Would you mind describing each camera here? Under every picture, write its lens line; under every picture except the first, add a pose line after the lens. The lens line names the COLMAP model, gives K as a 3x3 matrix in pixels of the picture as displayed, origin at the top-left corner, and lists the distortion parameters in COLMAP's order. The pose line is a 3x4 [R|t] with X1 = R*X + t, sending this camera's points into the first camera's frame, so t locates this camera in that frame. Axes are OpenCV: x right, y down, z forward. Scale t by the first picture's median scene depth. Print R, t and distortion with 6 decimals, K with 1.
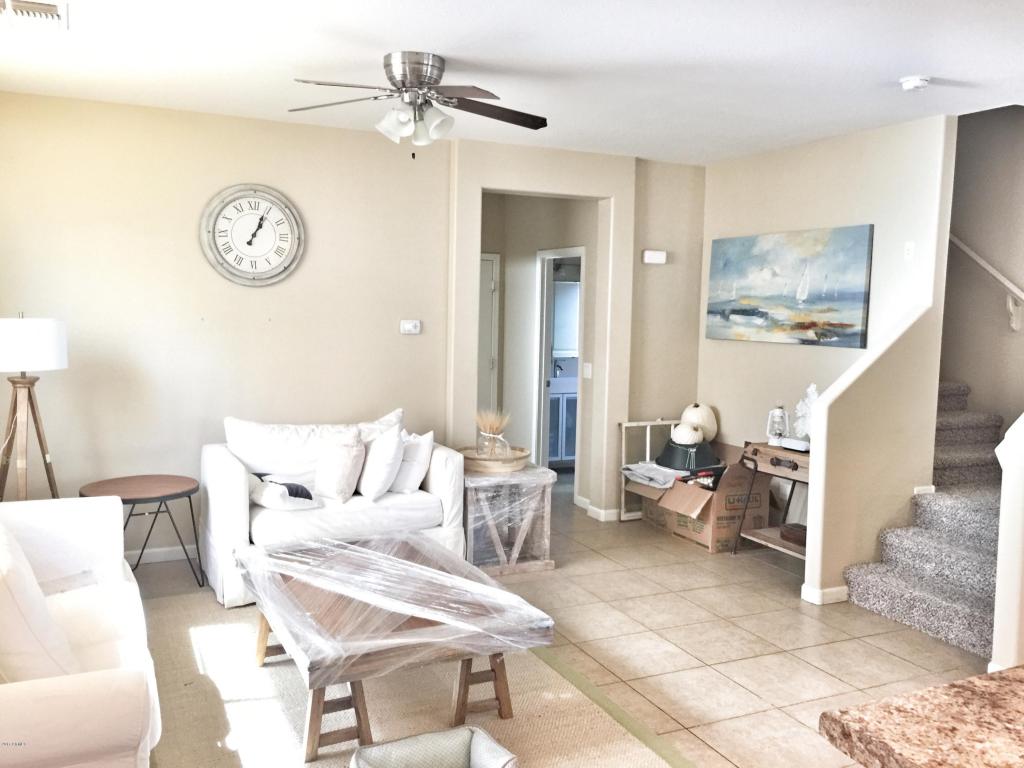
lens RADIAL K [[881.7, 0, 504.6], [0, 881.7, 384.7], [0, 0, 1]] dist [0.084309, -0.117230]
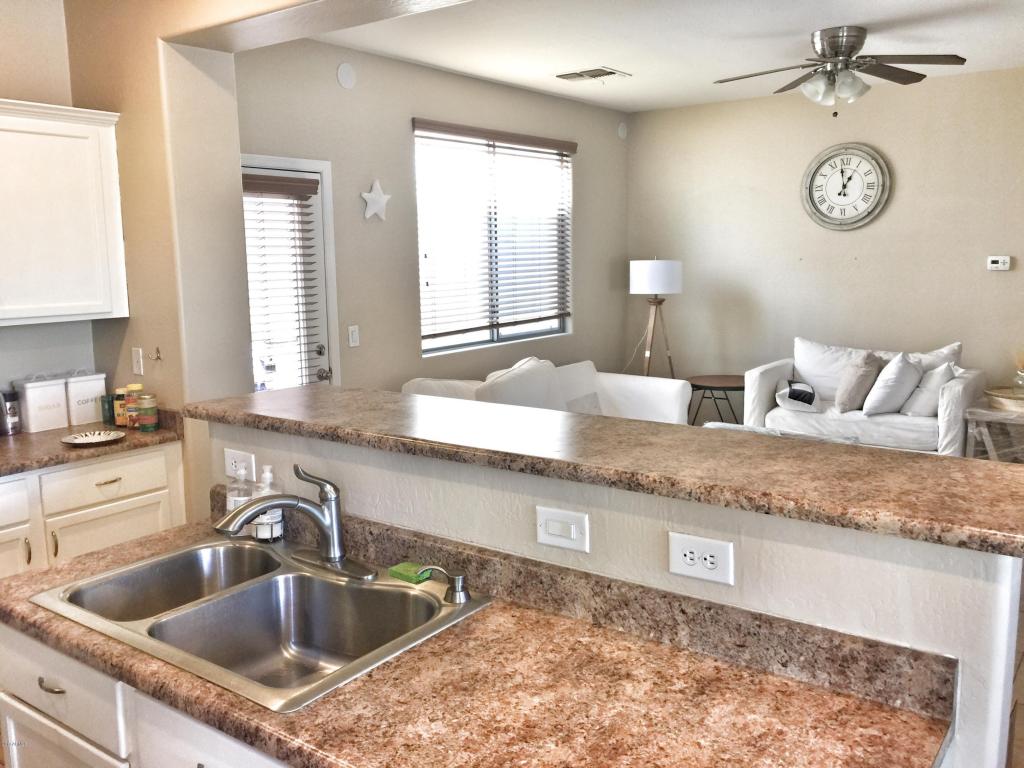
lens RADIAL K [[881.7, 0, 500.8], [0, 881.7, 378.4], [0, 0, 1]] dist [0.084309, -0.117230]
pose [[0.475504, 0.101269, -0.873865, 0.575455], [-0.060528, 0.994764, 0.082344, 0.016214], [0.877629, 0.013739, 0.479144, 0.030418]]
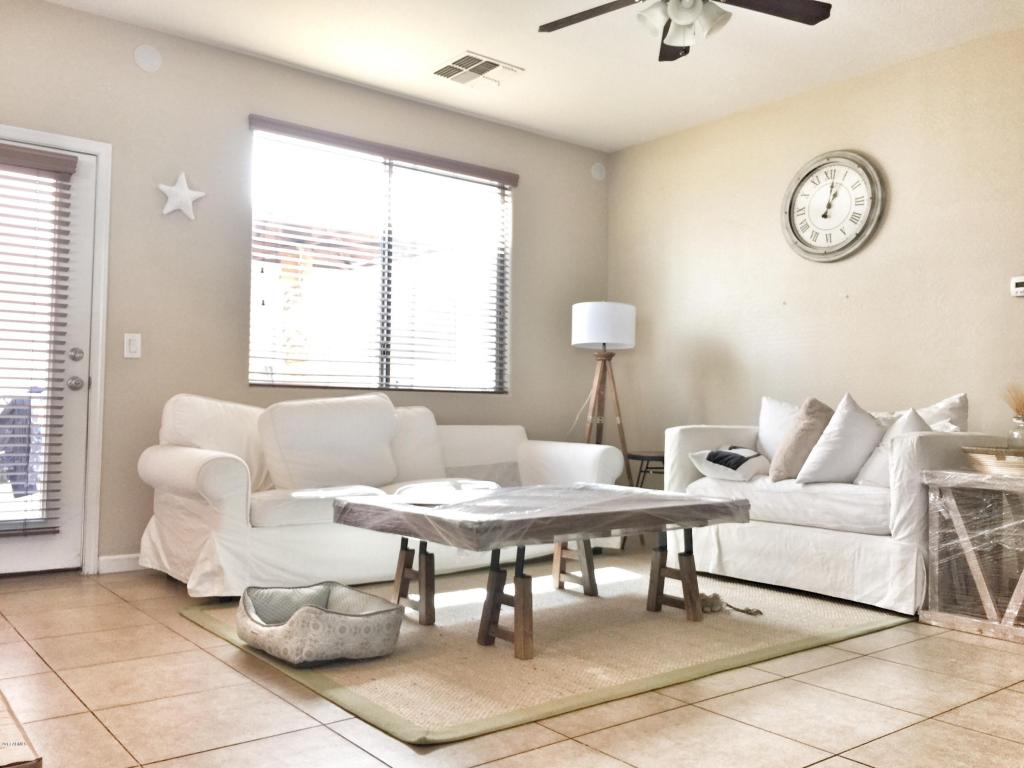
lens RADIAL K [[881.7, 0, 511.2], [0, 881.7, 380.8], [0, 0, 1]] dist [0.084309, -0.117230]
pose [[0.231163, -0.052235, -0.971512, 0.535425], [-0.104516, 0.991446, -0.078175, 0.118847], [0.967285, 0.119609, 0.223727, 0.505036]]
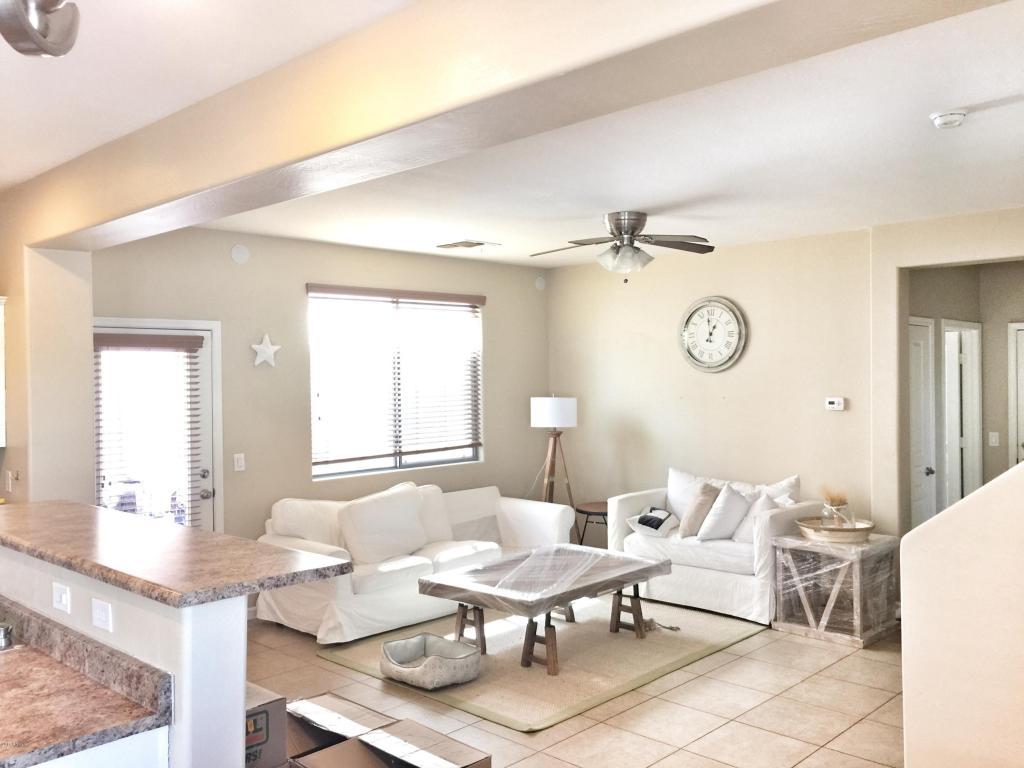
lens RADIAL K [[881.7, 0, 507.5], [0, 881.7, 381.6], [0, 0, 1]] dist [0.084309, -0.117230]
pose [[0.358319, -0.018533, -0.933415, 0.859109], [-0.068631, 0.996575, -0.046133, -0.015751], [0.931073, 0.080592, 0.355820, 0.253717]]
